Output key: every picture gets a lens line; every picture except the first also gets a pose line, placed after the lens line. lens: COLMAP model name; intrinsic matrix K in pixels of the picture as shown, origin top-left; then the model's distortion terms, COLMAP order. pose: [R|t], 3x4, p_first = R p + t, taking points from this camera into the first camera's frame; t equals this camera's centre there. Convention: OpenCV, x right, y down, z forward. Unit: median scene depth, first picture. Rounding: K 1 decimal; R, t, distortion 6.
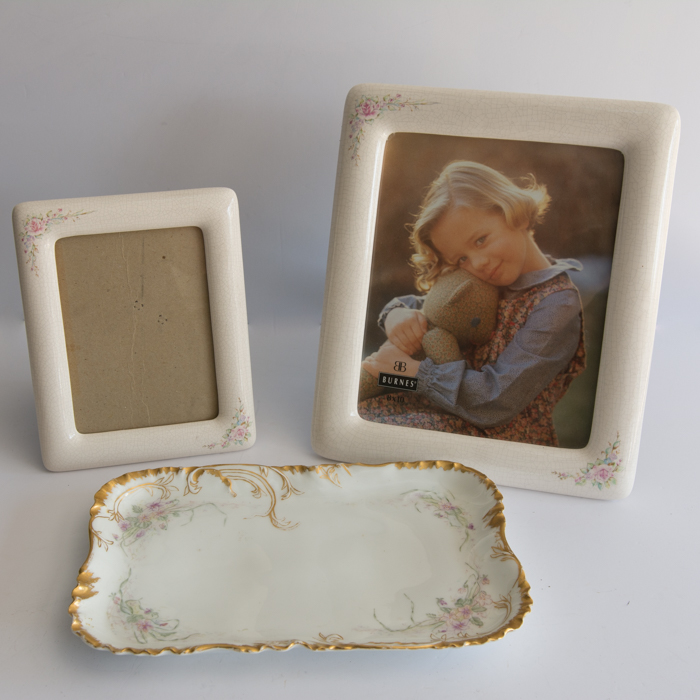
lens RADIAL K [[1111.2, 0, 350.0], [0, 1111.2, 350.0], [0, 0, 1]] dist [-0.027215, -0.099460]
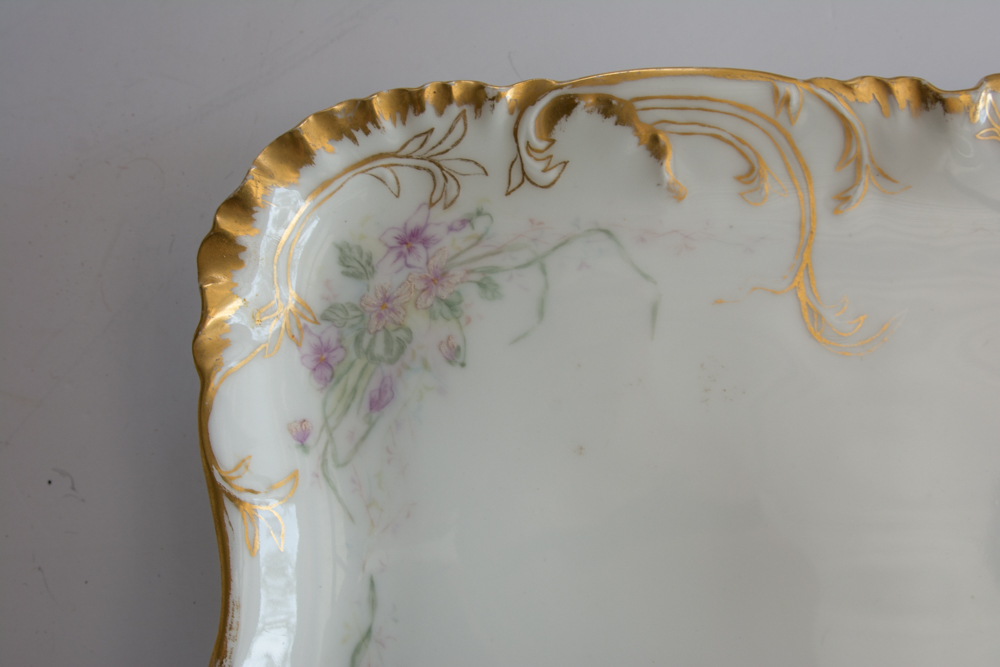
lens RADIAL K [[811.7, 0, 500.0], [0, 811.7, 333.5], [0, 0, 1]] dist [-0.085914, 0.006573]
pose [[0.999517, 0.030204, -0.007311, -0.142073], [-0.011176, 0.568878, 0.822346, -0.021473], [0.028997, -0.821867, 0.568941, 0.811255]]
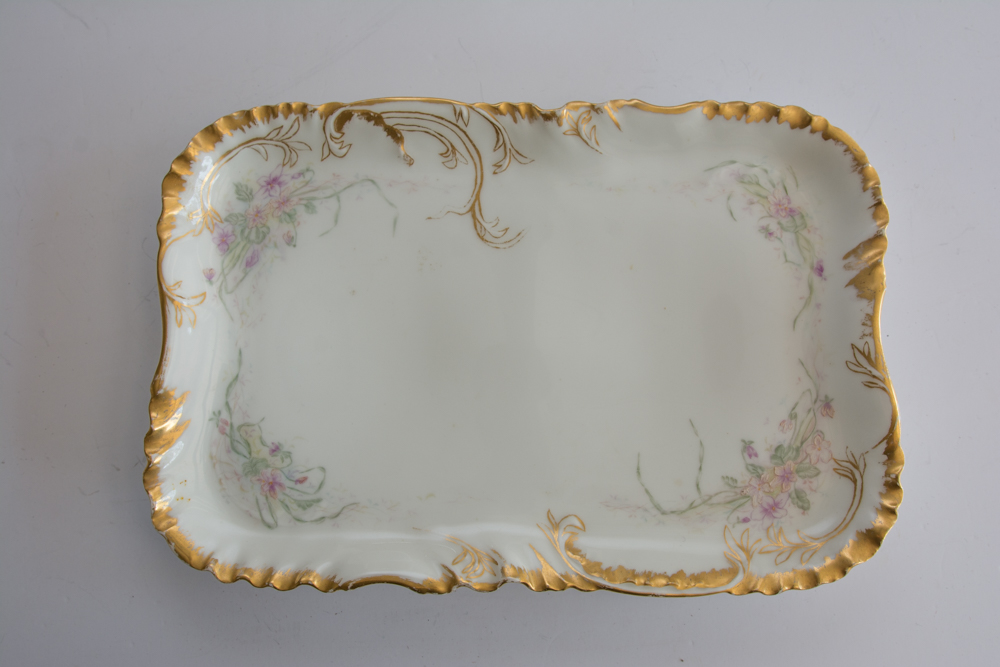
lens RADIAL K [[811.7, 0, 500.0], [0, 811.7, 333.5], [0, 0, 1]] dist [-0.085914, 0.006573]
pose [[0.997487, 0.063977, -0.030427, -0.038652], [-0.014159, 0.600868, 0.799223, -0.139500], [0.069414, -0.796784, 0.600264, 0.657776]]
